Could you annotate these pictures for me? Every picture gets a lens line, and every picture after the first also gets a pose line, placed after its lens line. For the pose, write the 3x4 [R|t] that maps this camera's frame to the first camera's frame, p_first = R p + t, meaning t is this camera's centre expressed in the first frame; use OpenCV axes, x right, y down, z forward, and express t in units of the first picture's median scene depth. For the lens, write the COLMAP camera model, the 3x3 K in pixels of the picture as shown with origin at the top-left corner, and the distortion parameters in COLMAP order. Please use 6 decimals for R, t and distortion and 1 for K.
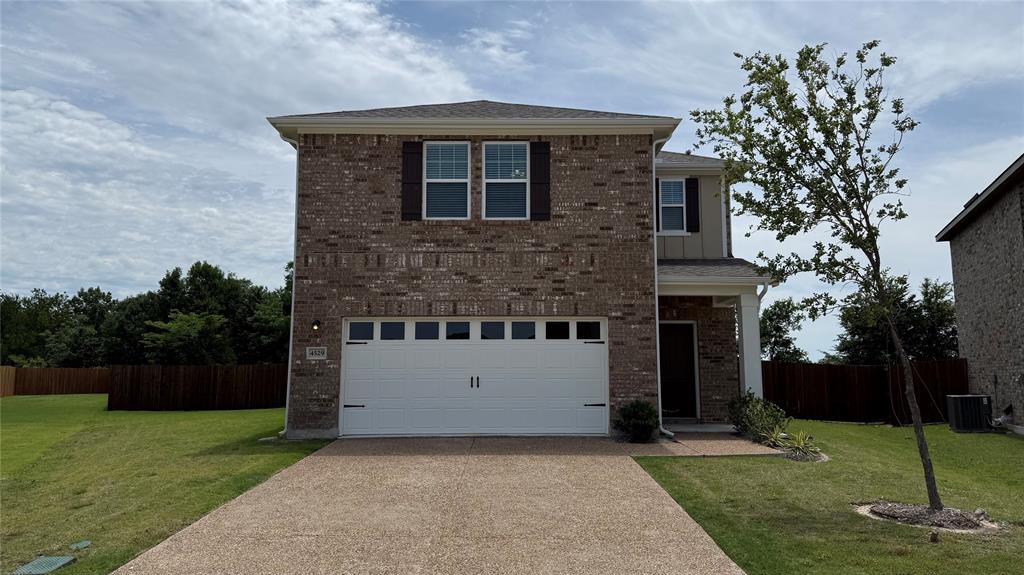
lens RADIAL K [[703.2, 0, 510.0], [0, 703.2, 285.2], [0, 0, 1]] dist [0.096403, -0.119424]
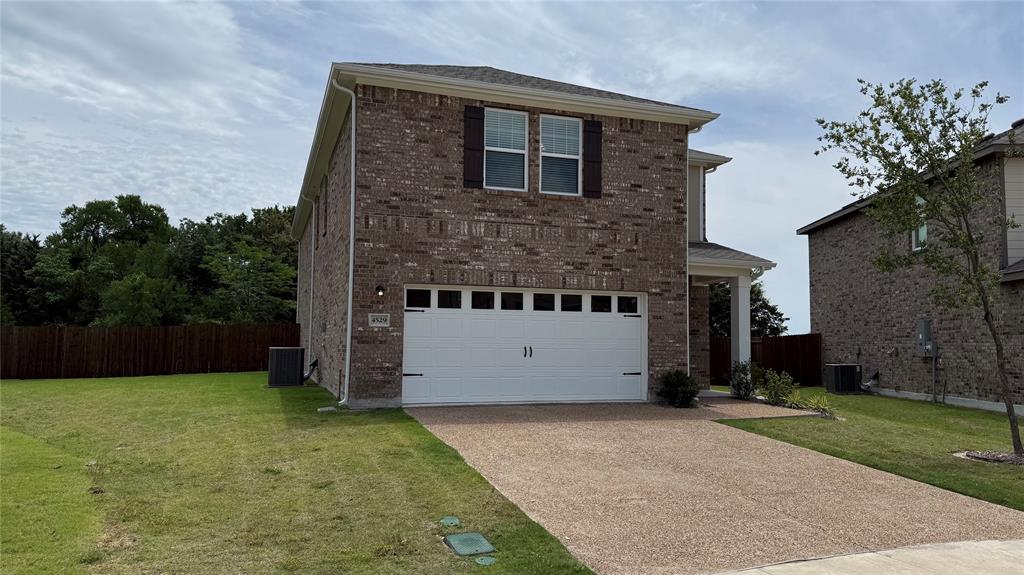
lens RADIAL K [[701.7, 0, 510.8], [0, 701.7, 301.5], [0, 0, 1]] dist [0.061818, -0.001200]
pose [[0.950343, 0.030292, 0.309727, -0.388349], [-0.051773, 0.996772, 0.061369, 0.003023], [-0.306868, -0.074357, 0.948843, 0.042269]]
